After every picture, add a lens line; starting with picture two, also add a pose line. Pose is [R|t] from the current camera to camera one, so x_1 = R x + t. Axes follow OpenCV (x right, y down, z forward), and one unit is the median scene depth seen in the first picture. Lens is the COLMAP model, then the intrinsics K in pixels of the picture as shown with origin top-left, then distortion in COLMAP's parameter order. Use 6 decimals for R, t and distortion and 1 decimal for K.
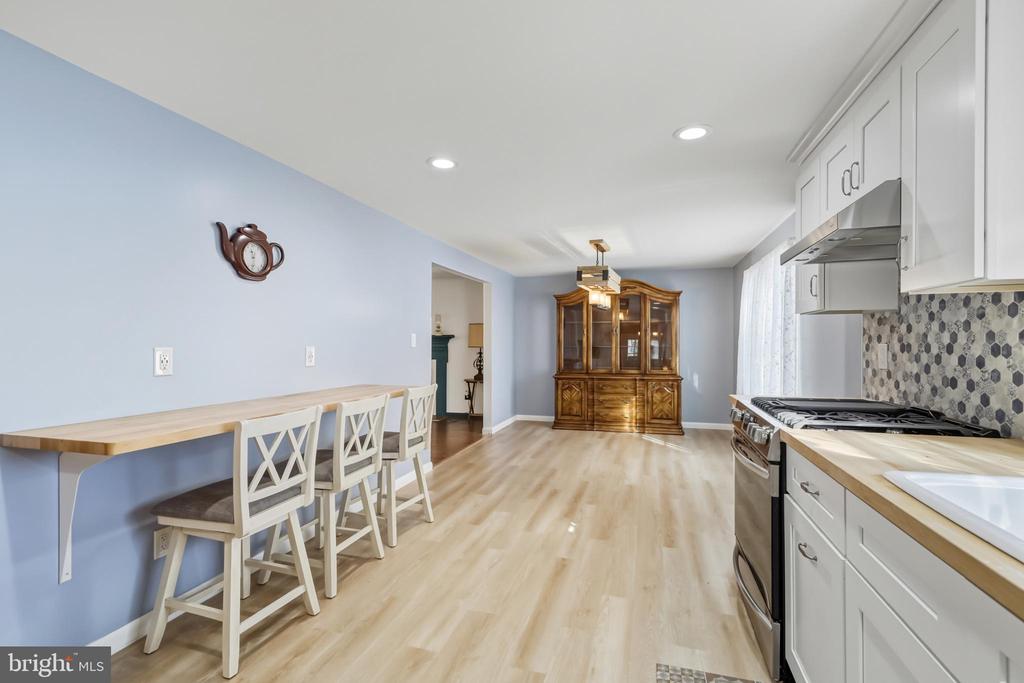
lens RADIAL K [[469.0, 0, 511.8], [0, 469.0, 344.5], [0, 0, 1]] dist [-0.000215, 0.000017]
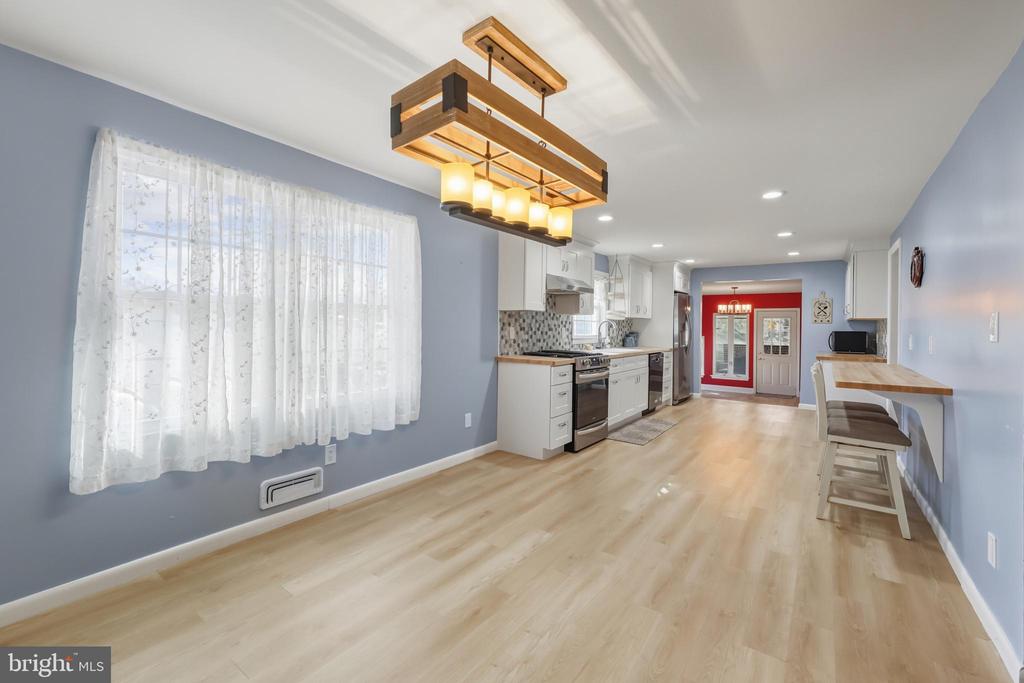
lens RADIAL K [[436.7, 0, 501.2], [0, 436.7, 322.7], [0, 0, 1]] dist [-0.003139, -0.000450]
pose [[-0.939847, -0.011083, 0.341415, 0.199943], [-0.014680, 0.999861, -0.007953, -0.004739], [-0.341279, -0.012486, -0.939879, 3.273407]]
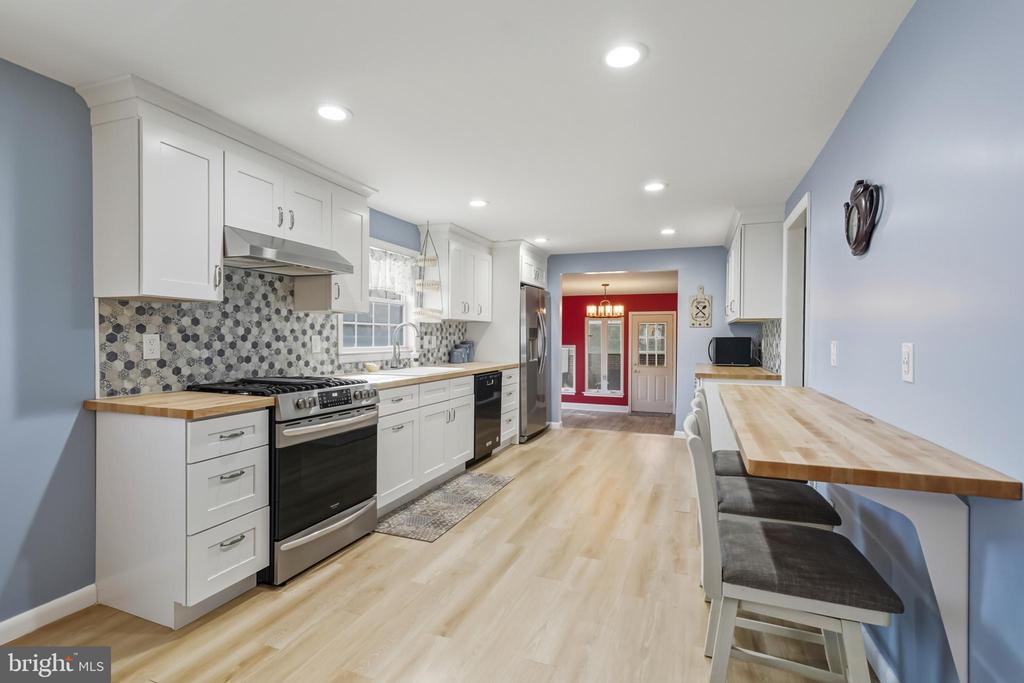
lens RADIAL K [[483.9, 0, 516.2], [0, 483.9, 339.4], [0, 0, 1]] dist [0.004235, 0.000499]
pose [[-0.997649, -0.006131, 0.068258, -0.064960], [-0.005773, 0.999969, 0.005438, 0.000092], [-0.068289, 0.005031, -0.997653, 2.279288]]
